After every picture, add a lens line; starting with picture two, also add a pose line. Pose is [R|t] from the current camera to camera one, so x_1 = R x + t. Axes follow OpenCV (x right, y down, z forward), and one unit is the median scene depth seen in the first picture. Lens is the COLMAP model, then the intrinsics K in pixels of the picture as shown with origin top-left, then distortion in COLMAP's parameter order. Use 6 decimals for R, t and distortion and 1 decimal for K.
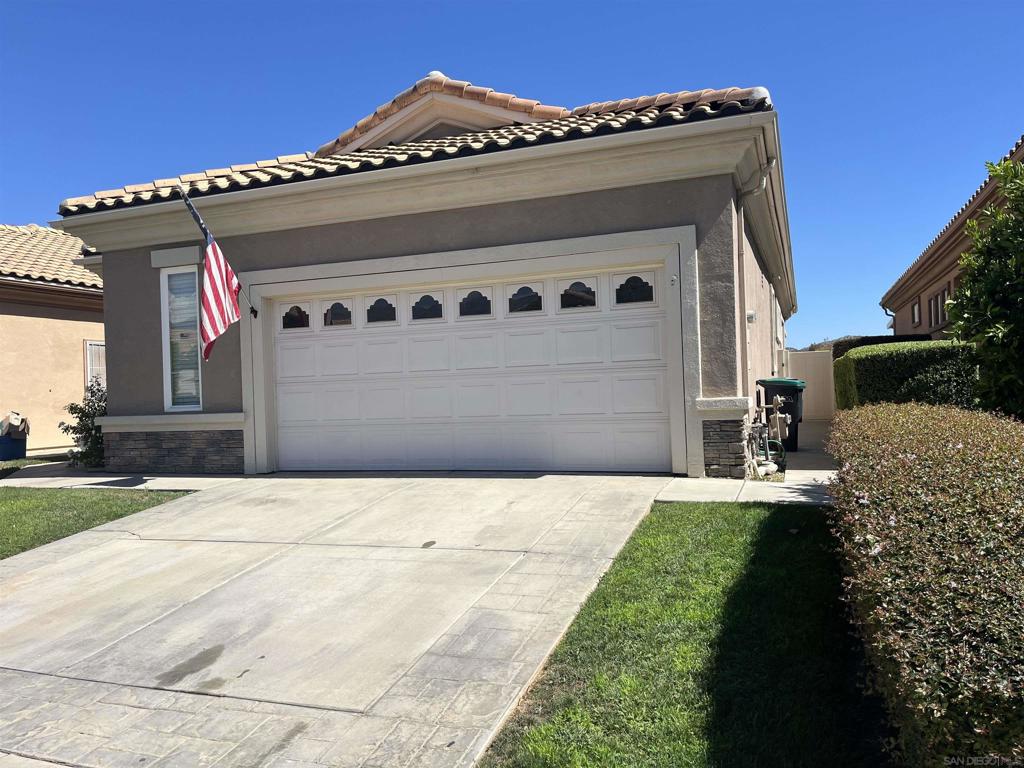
lens RADIAL K [[783.0, 0, 514.9], [0, 783.0, 395.5], [0, 0, 1]] dist [0.008981, 0.000773]
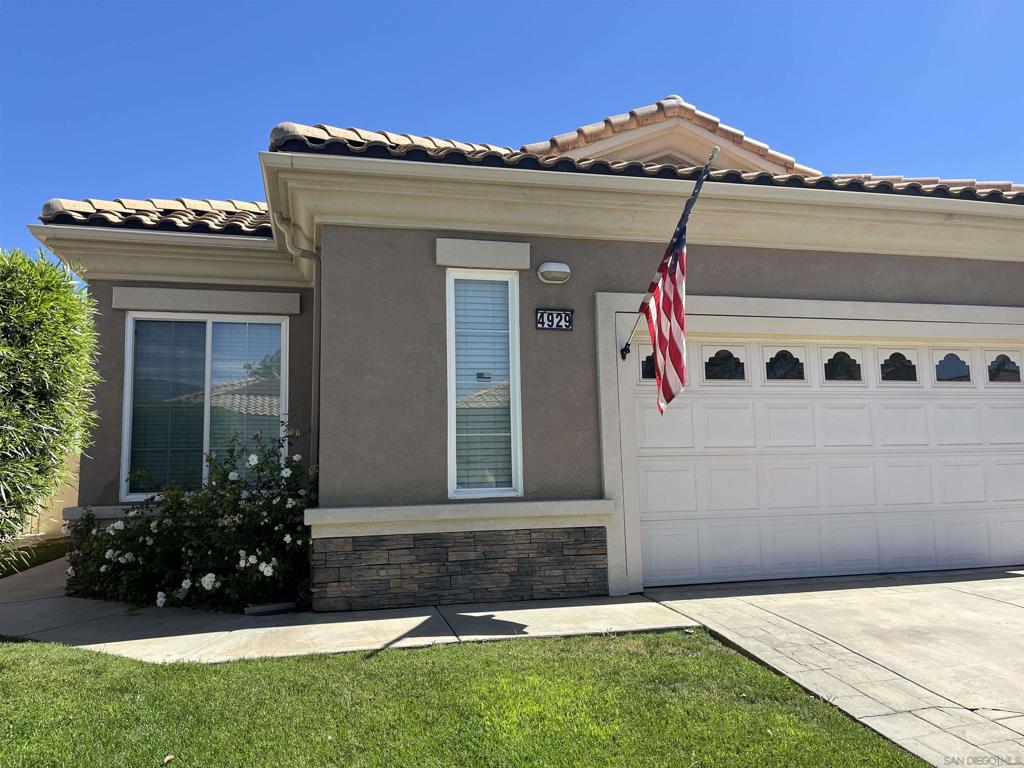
lens RADIAL K [[762.8, 0, 511.7], [0, 762.8, 361.3], [0, 0, 1]] dist [0.030729, -0.001222]
pose [[0.831854, 0.092355, 0.547256, -0.823592], [-0.009646, 0.988314, -0.152125, 0.005602], [-0.554911, 0.121267, 0.823024, 0.532457]]
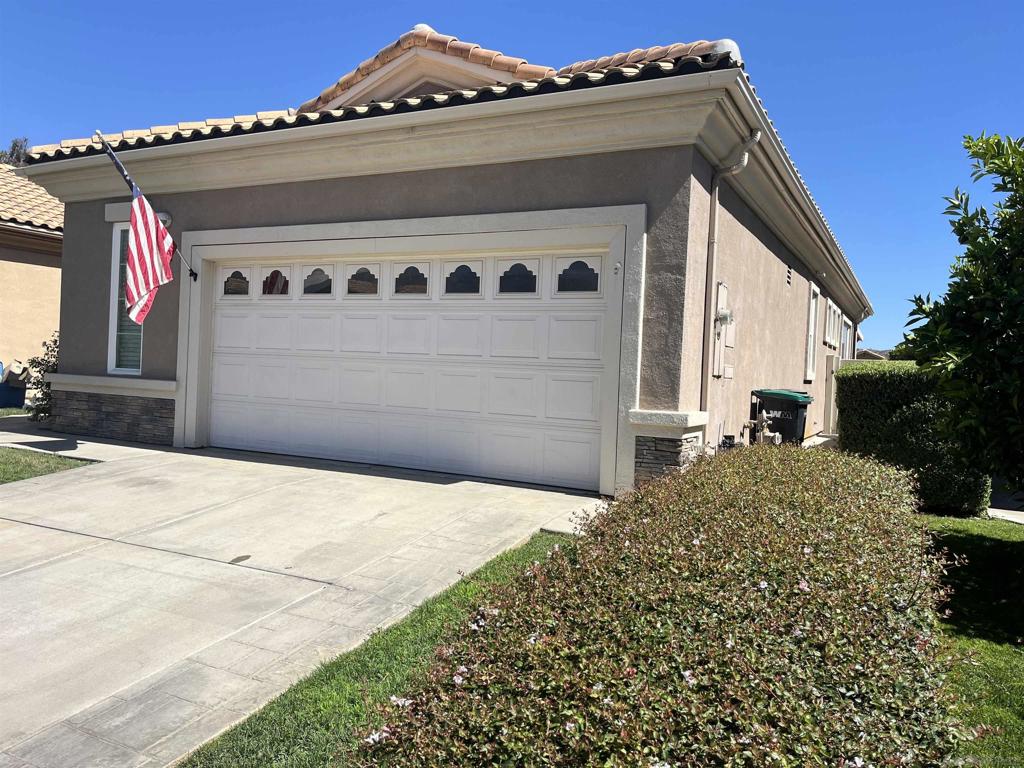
lens RADIAL K [[783.4, 0, 512.0], [0, 783.4, 384.0], [0, 0, 1]] dist [0.003925, -0.004794]
pose [[0.990134, 0.079585, -0.115332, 0.169524], [-0.078177, 0.996800, 0.016689, -0.023342], [0.116291, -0.007508, 0.993187, 0.122991]]
